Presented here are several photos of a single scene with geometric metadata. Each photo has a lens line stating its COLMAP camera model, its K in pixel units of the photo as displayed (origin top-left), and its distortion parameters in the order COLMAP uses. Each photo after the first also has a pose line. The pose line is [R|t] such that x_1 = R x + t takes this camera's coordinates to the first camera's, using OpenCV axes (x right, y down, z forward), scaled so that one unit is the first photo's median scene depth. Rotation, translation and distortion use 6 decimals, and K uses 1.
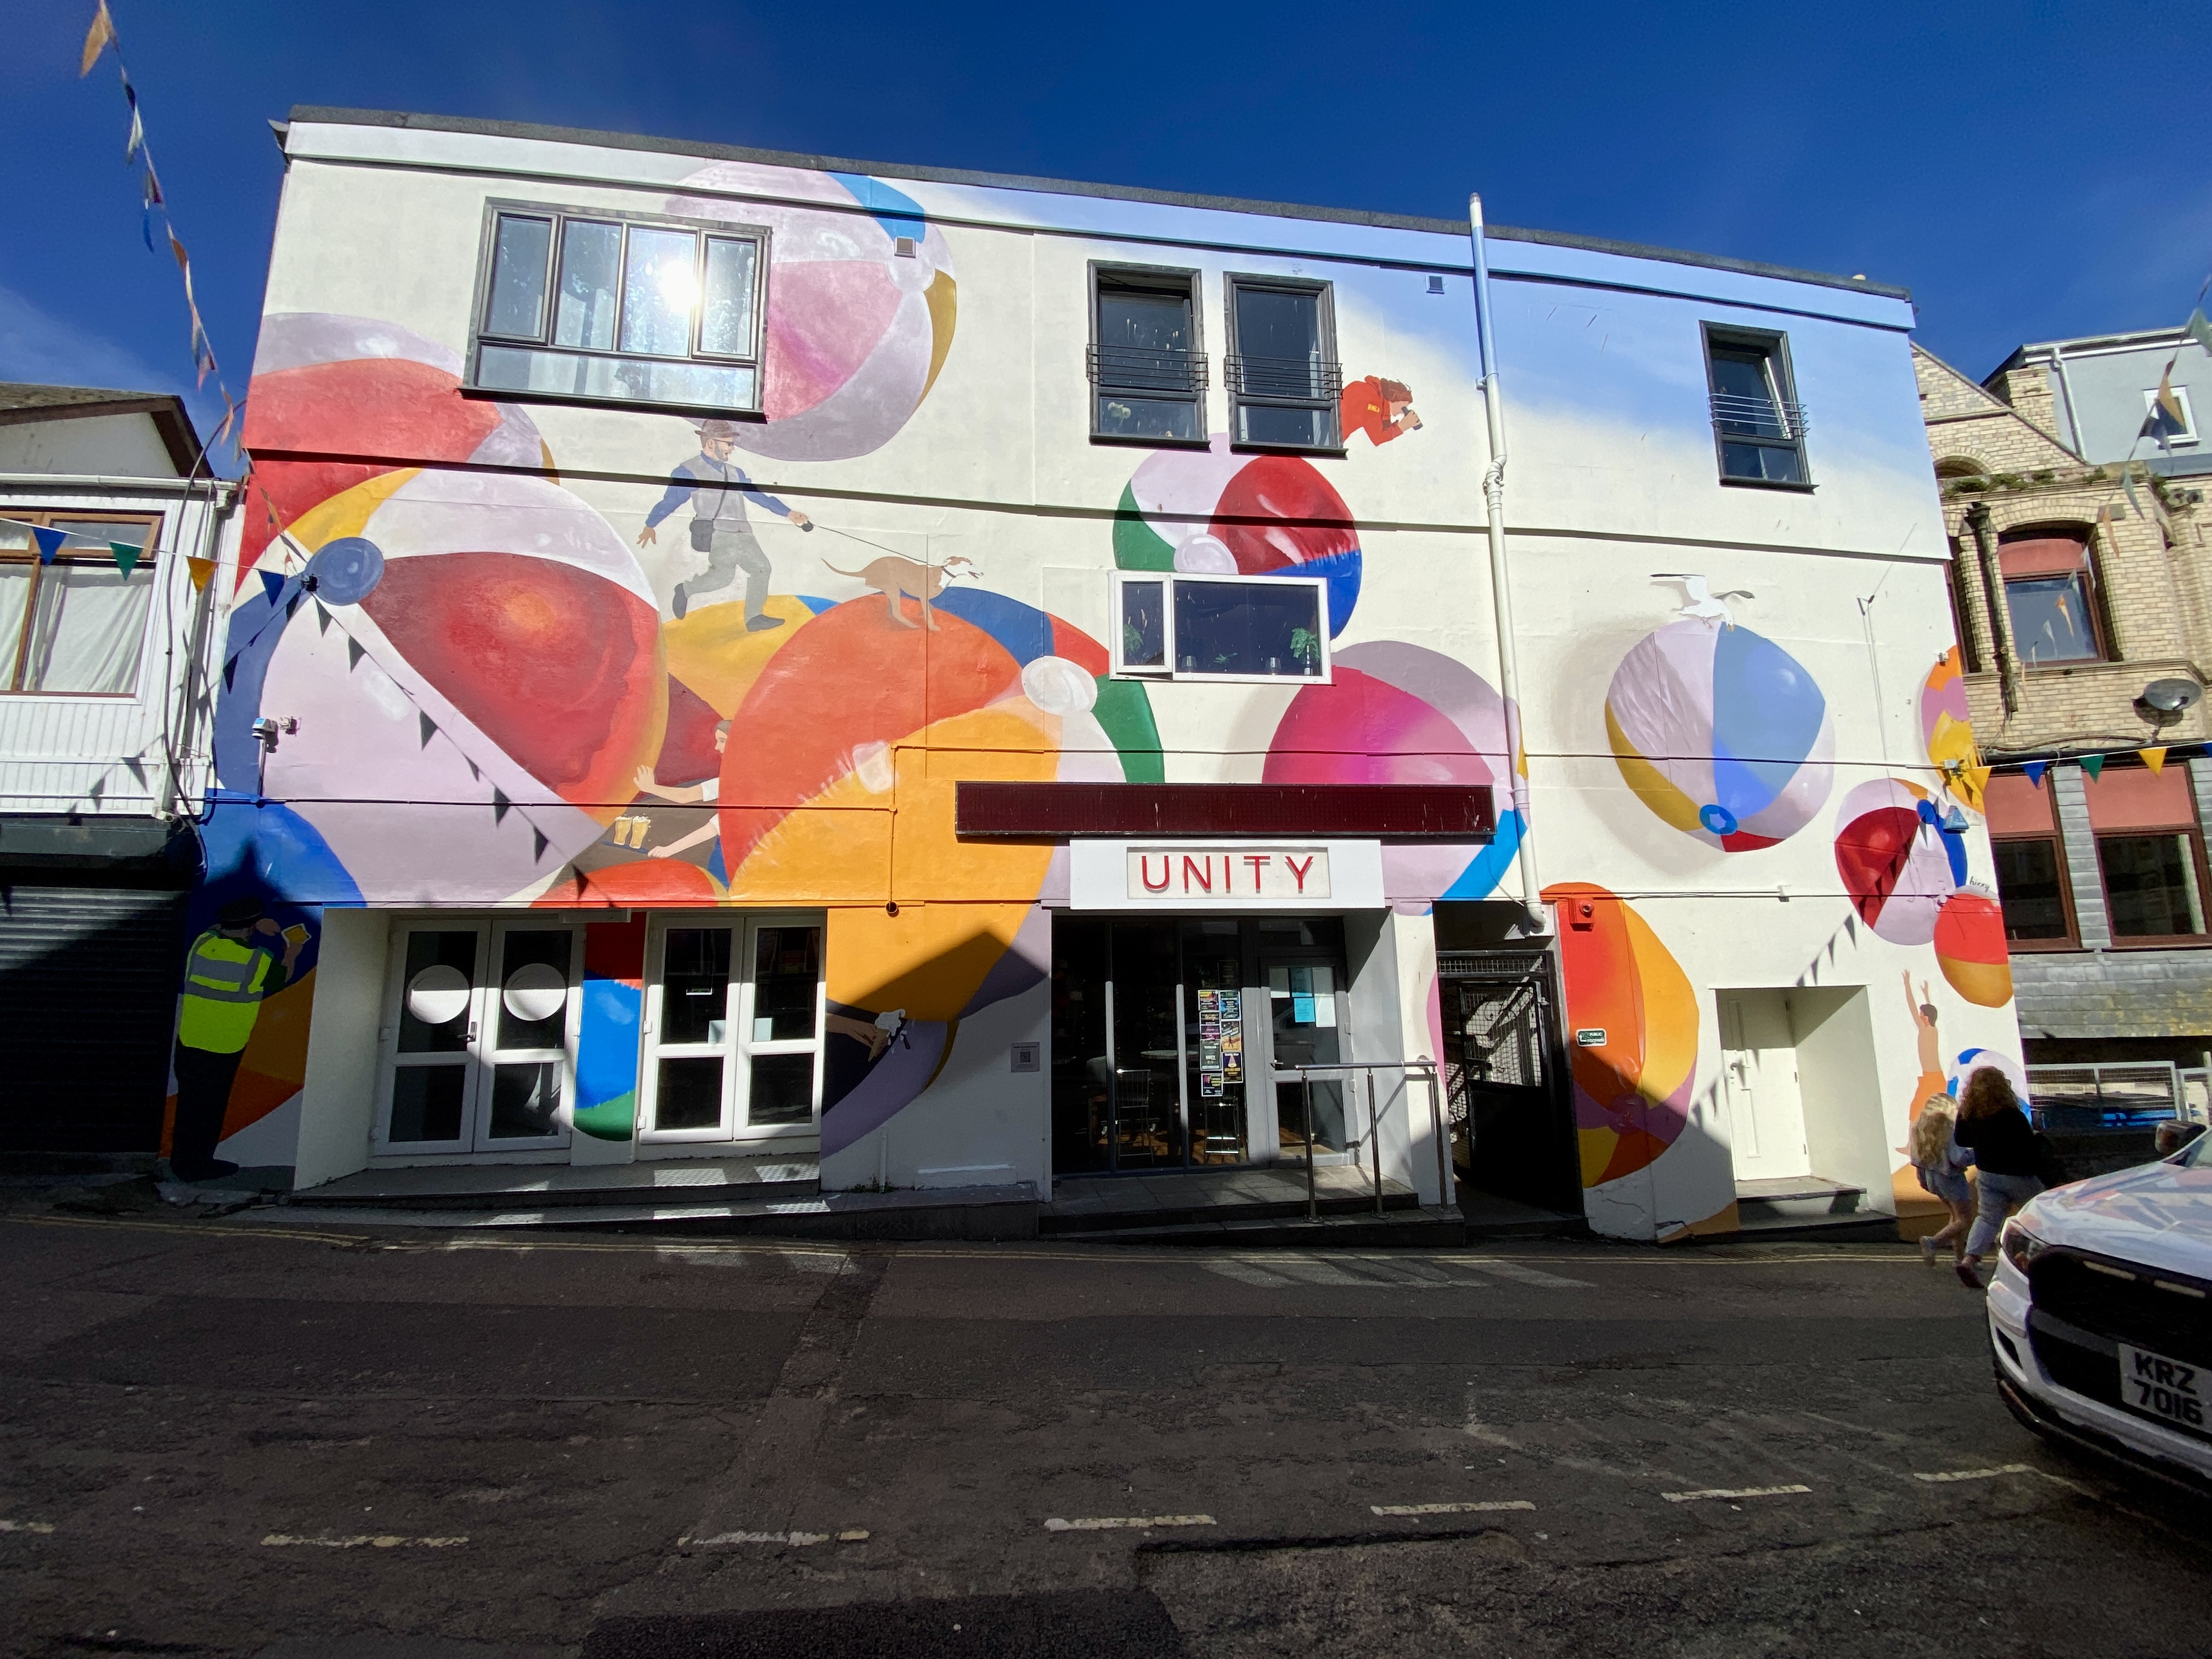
lens RADIAL K [[885.9, 0, 1107.3], [0, 885.9, 837.5], [0, 0, 1]] dist [0.040106, -0.031058]
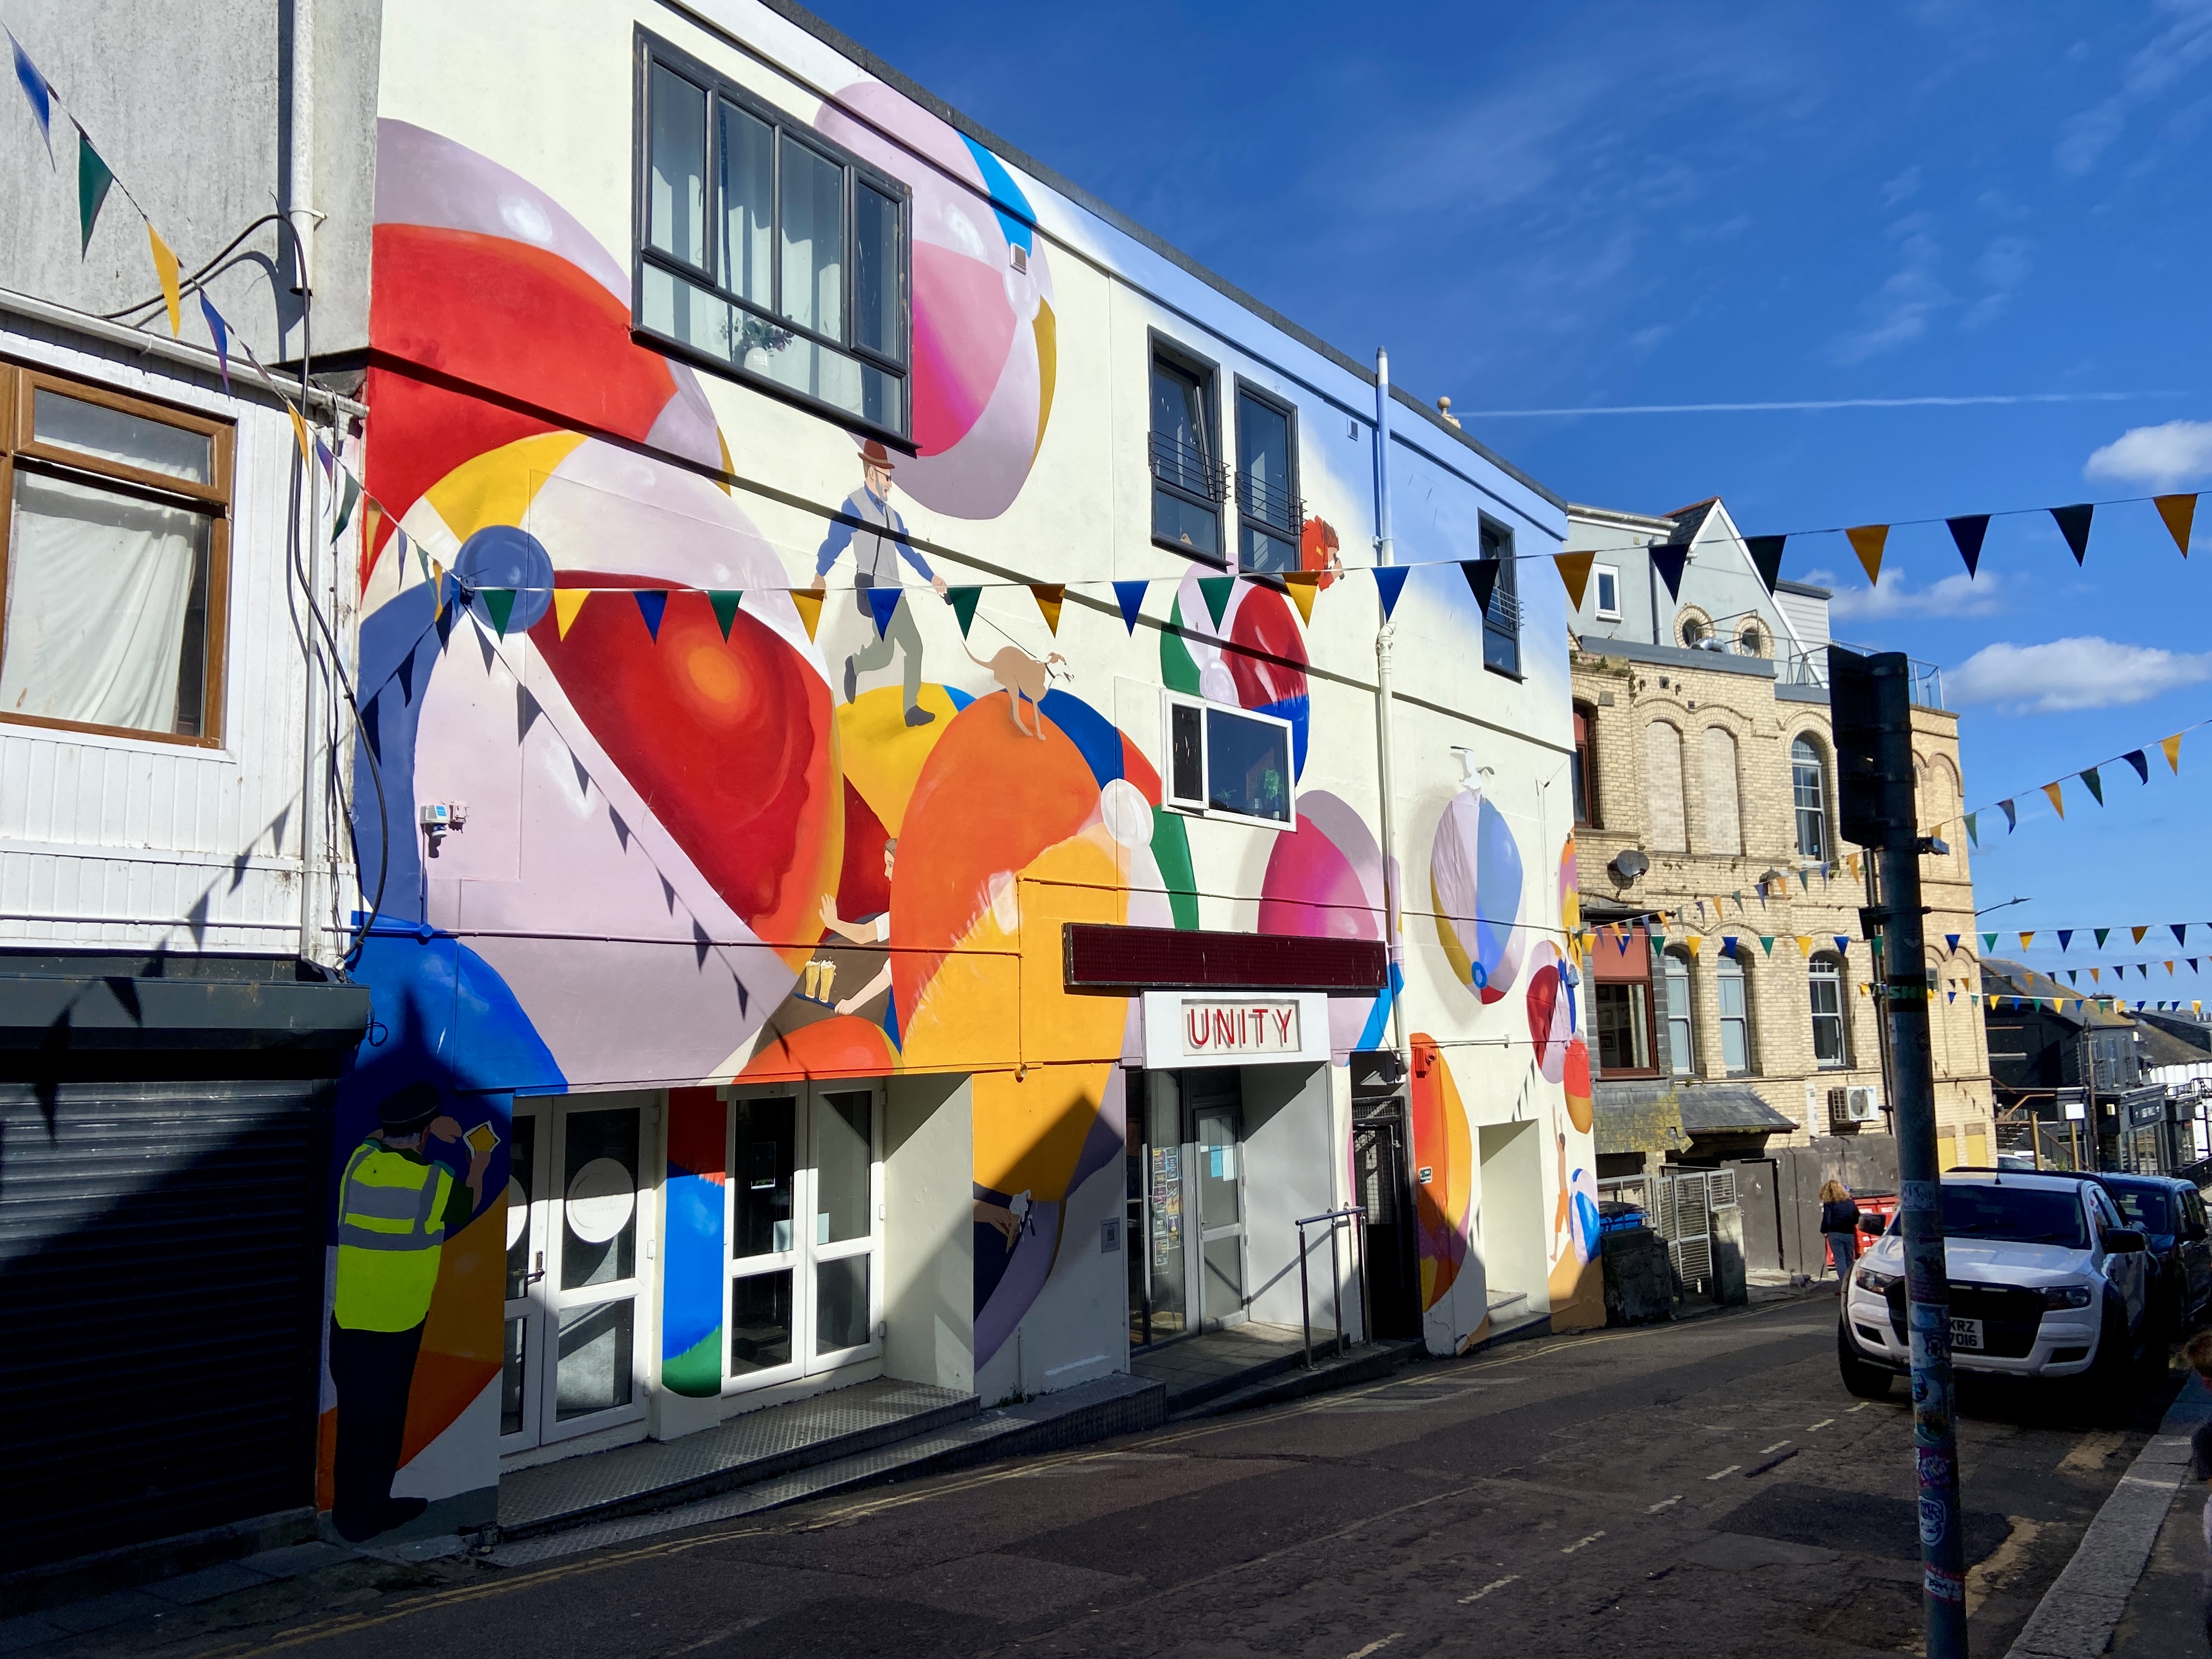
lens RADIAL K [[1658.4, 0, 1107.7], [0, 1658.4, 800.6], [0, 0, 1]] dist [0.147965, -0.184223]
pose [[0.705132, 0.099052, 0.702124, -1.289469], [-0.101258, 0.994113, -0.038552, -0.122387], [-0.701809, -0.043912, 0.711010, -0.186167]]
